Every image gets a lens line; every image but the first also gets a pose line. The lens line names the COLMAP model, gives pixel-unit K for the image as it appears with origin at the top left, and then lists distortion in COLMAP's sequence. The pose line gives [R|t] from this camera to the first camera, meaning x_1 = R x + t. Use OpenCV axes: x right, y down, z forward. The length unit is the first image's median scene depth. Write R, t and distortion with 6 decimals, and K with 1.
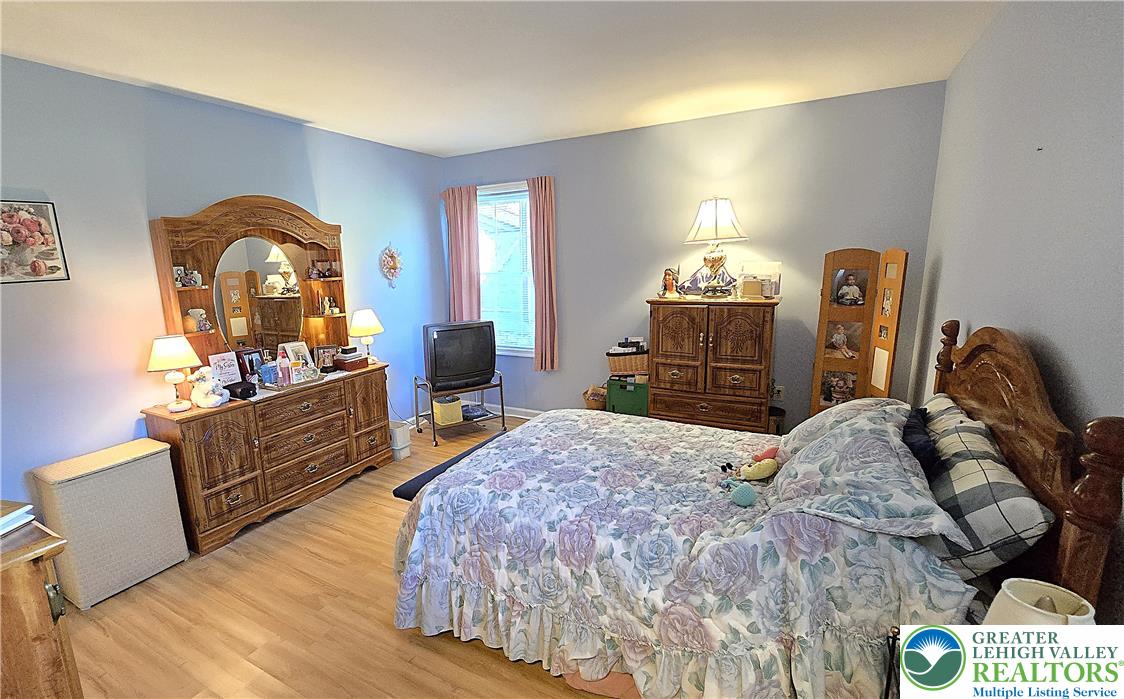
lens RADIAL K [[510.6, 0, 506.7], [0, 510.6, 361.4], [0, 0, 1]] dist [-0.001134, -0.000122]
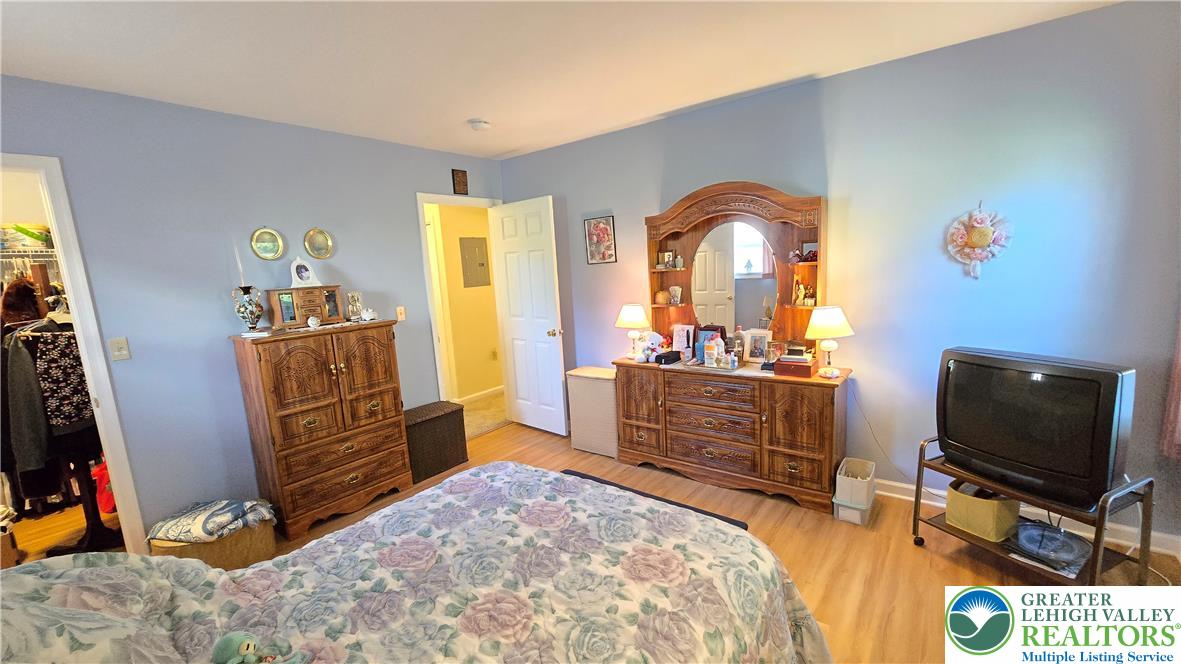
lens RADIAL K [[485.1, 0, 593.9], [0, 485.1, 340.8], [0, 0, 1]] dist [-0.003945, -0.000341]
pose [[-0.102342, 0.192876, -0.975871, 0.504322], [-0.140090, 0.968451, 0.206101, -0.160515], [0.984835, 0.157803, -0.072094, 0.766915]]
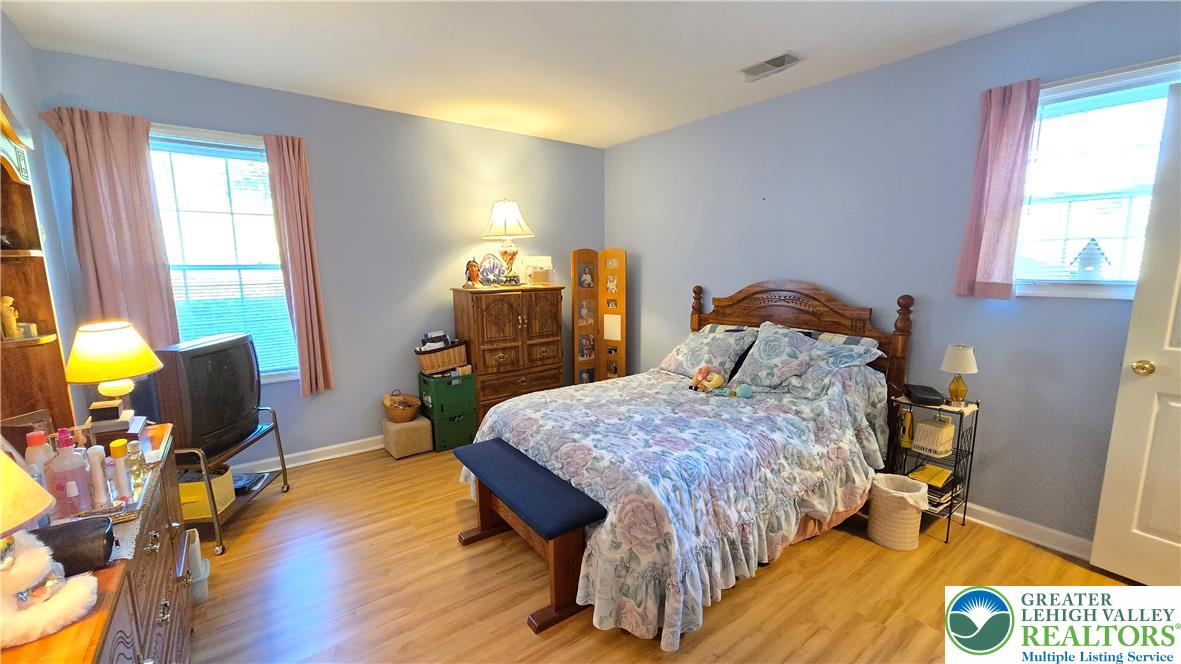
lens RADIAL K [[484.4, 0, 594.0], [0, 484.4, 339.1], [0, 0, 1]] dist [-0.001263, 0.000670]
pose [[0.369134, -0.114183, 0.922335, -0.568405], [0.182420, 0.982021, 0.048564, -0.028225], [-0.911297, 0.150326, 0.383327, 0.446684]]
